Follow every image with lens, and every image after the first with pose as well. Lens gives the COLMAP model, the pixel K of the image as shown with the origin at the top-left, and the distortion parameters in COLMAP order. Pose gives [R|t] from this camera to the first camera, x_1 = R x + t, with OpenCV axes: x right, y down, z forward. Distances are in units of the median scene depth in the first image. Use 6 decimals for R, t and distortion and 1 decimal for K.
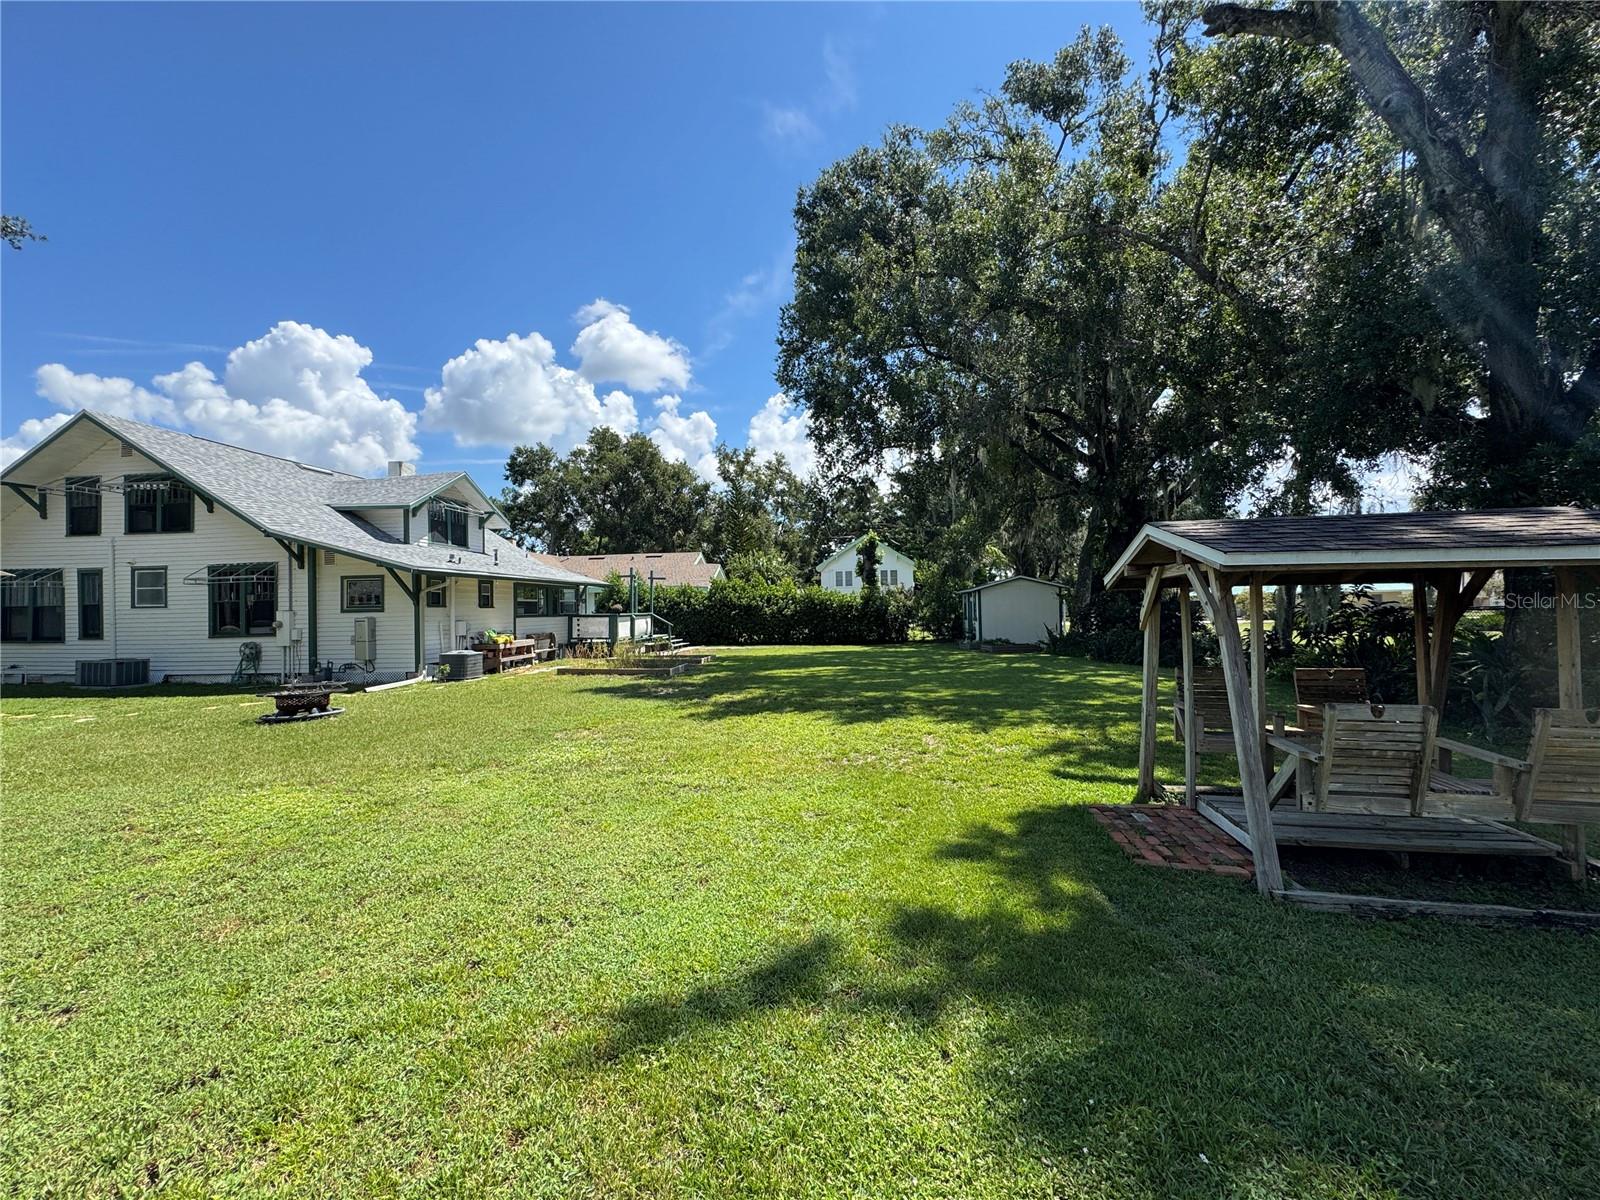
lens RADIAL K [[641.7, 0, 801.7], [0, 641.7, 593.8], [0, 0, 1]] dist [0.000129, -0.000016]
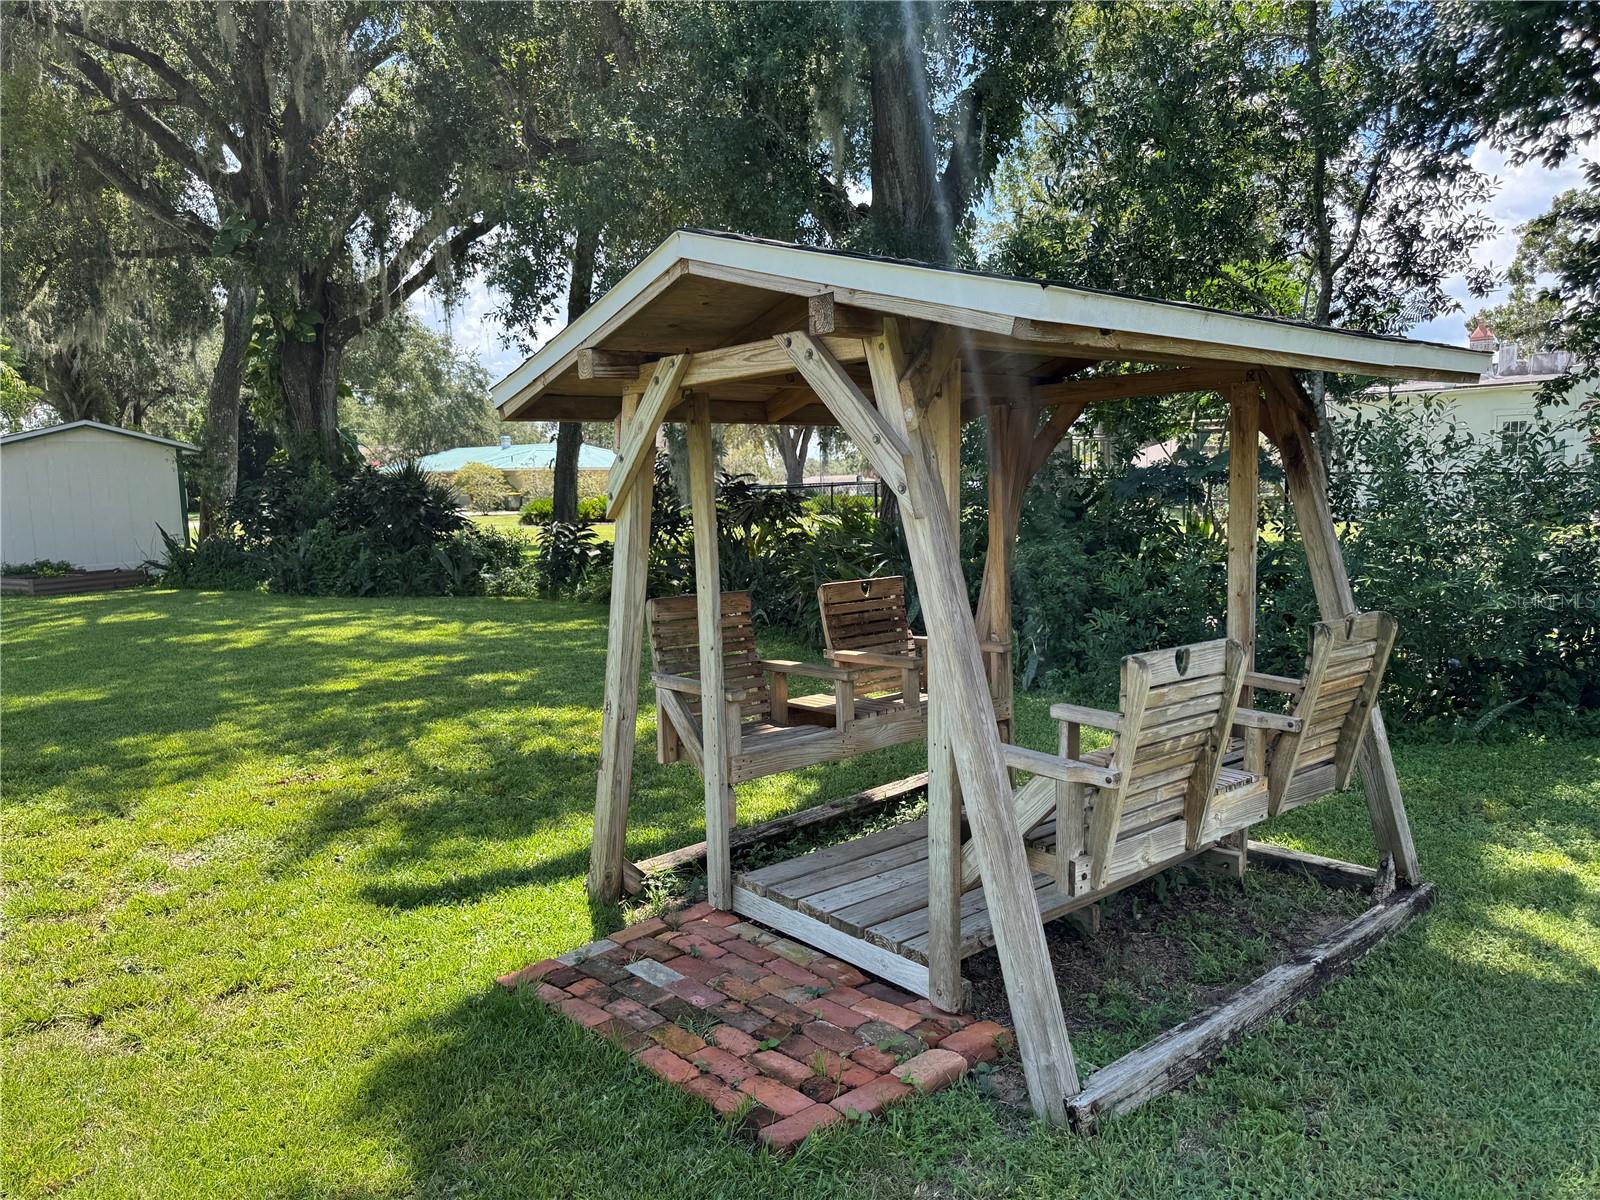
lens RADIAL K [[1127.5, 0, 800.0], [0, 1127.5, 600.0], [0, 0, 1]] dist [0.053321, -0.061948]
pose [[0.612609, -0.085024, 0.785800, 0.007327], [-0.004004, 0.993851, 0.110657, 0.006191], [-0.790376, -0.070936, 0.608501, 0.100612]]
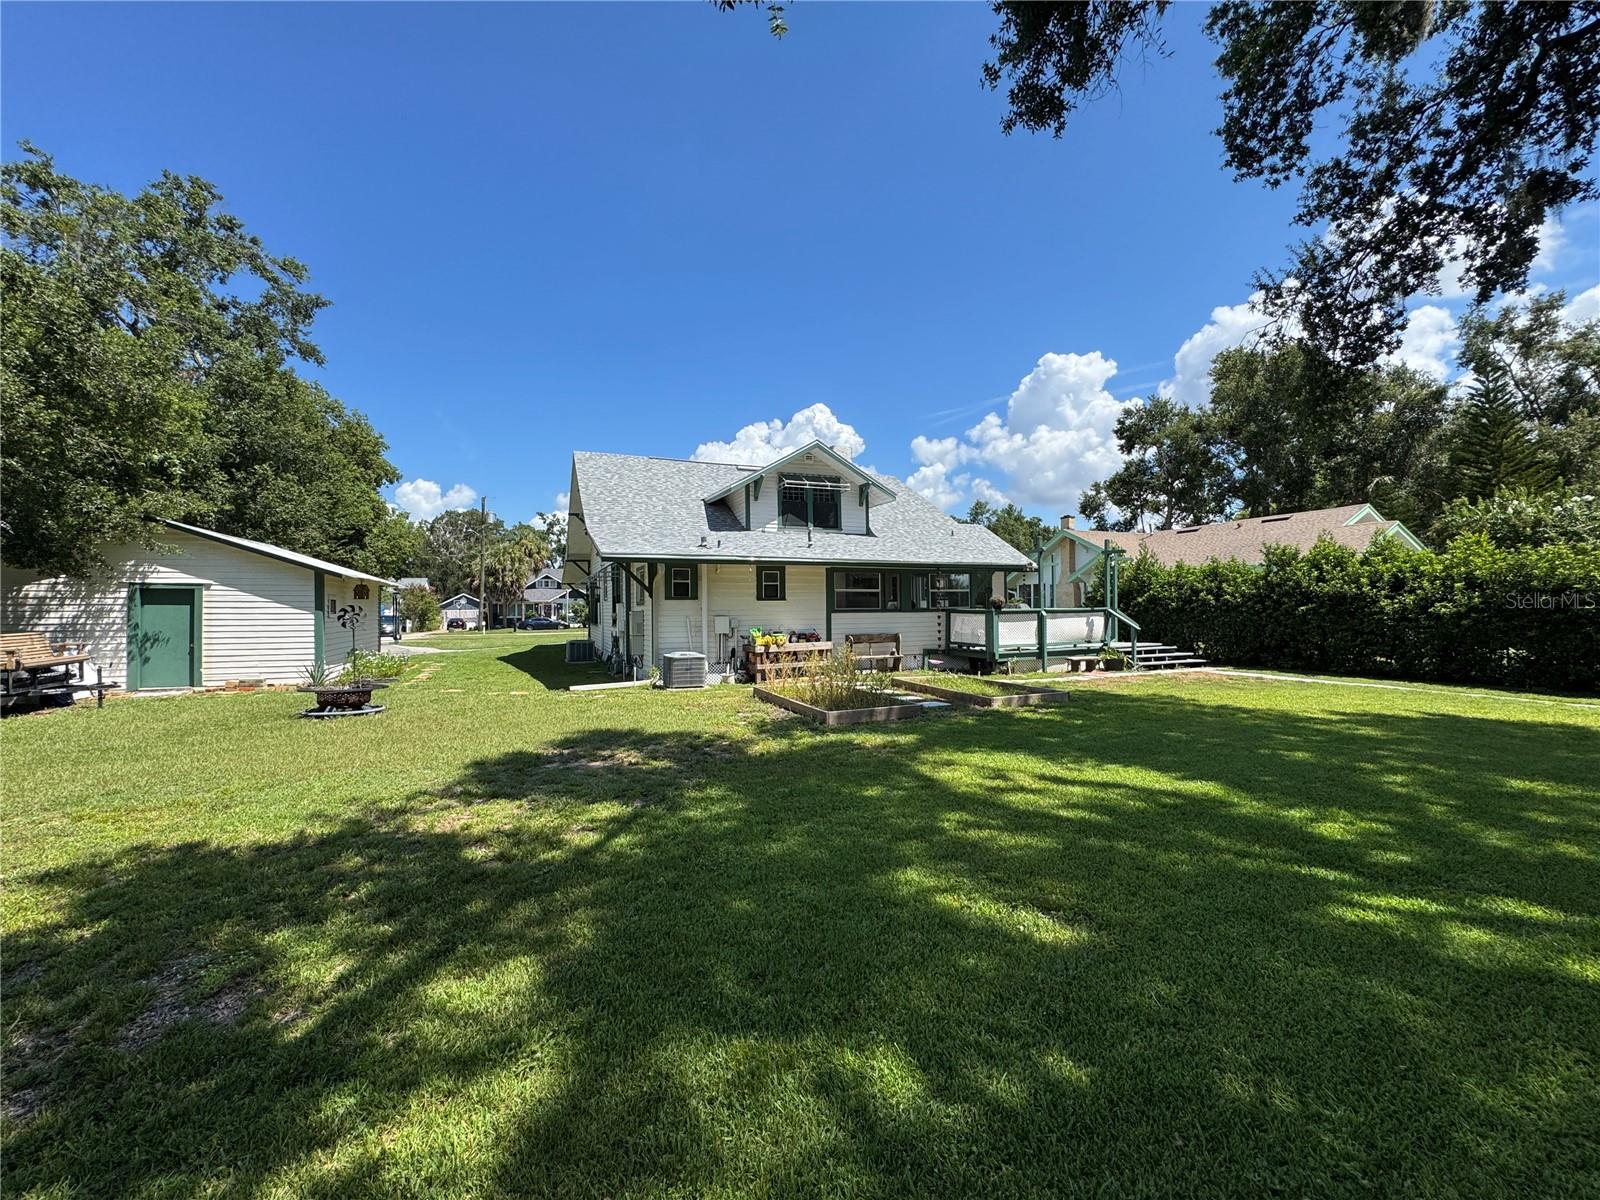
lens RADIAL K [[641.7, 0, 801.7], [0, 641.7, 593.8], [0, 0, 1]] dist [0.000129, -0.000016]
pose [[0.495895, -0.010341, -0.868321, 0.168154], [0.020686, 0.999786, -0.000093, 0.010701], [0.868136, -0.017916, 0.496003, 0.465789]]
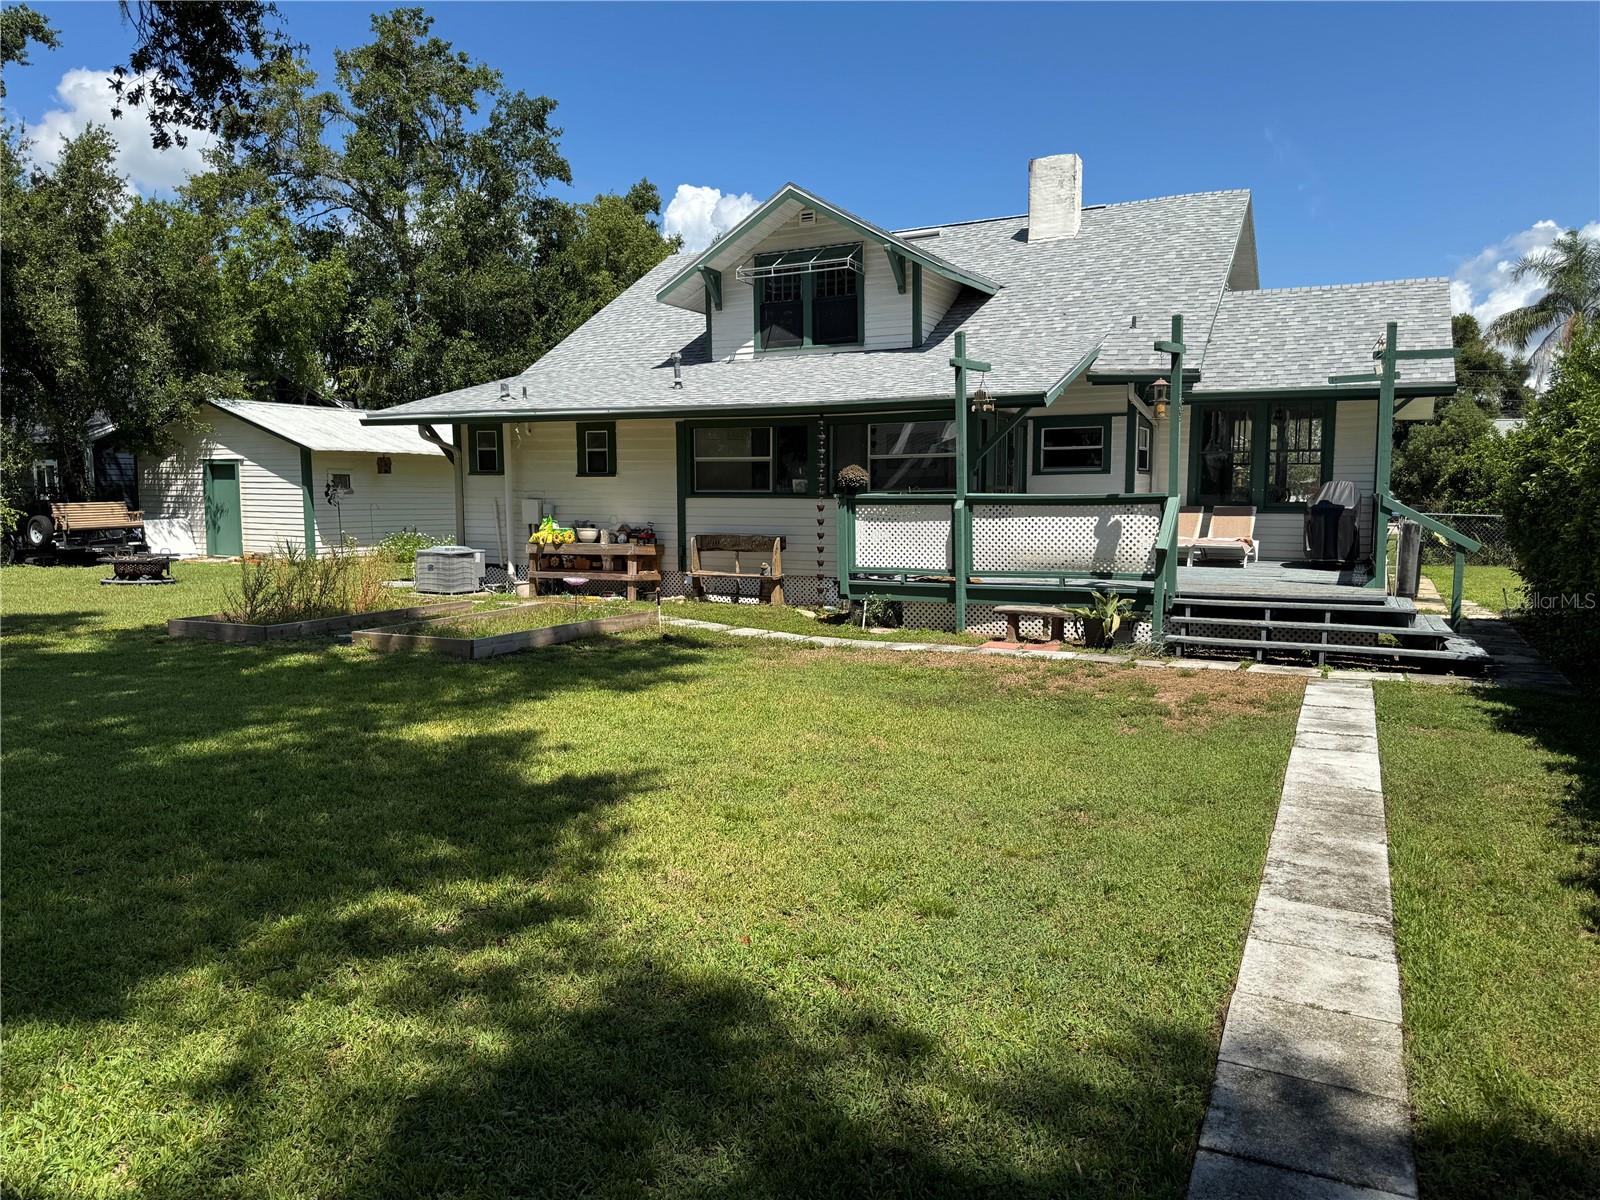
lens RADIAL K [[1108.1, 0, 804.2], [0, 1108.1, 607.0], [0, 0, 1]] dist [0.072937, -0.059338]
pose [[-0.322354, 0.112718, -0.939884, 0.235045], [0.024646, 0.993548, 0.110701, 0.023272], [0.946298, 0.012521, -0.323053, 1.069627]]
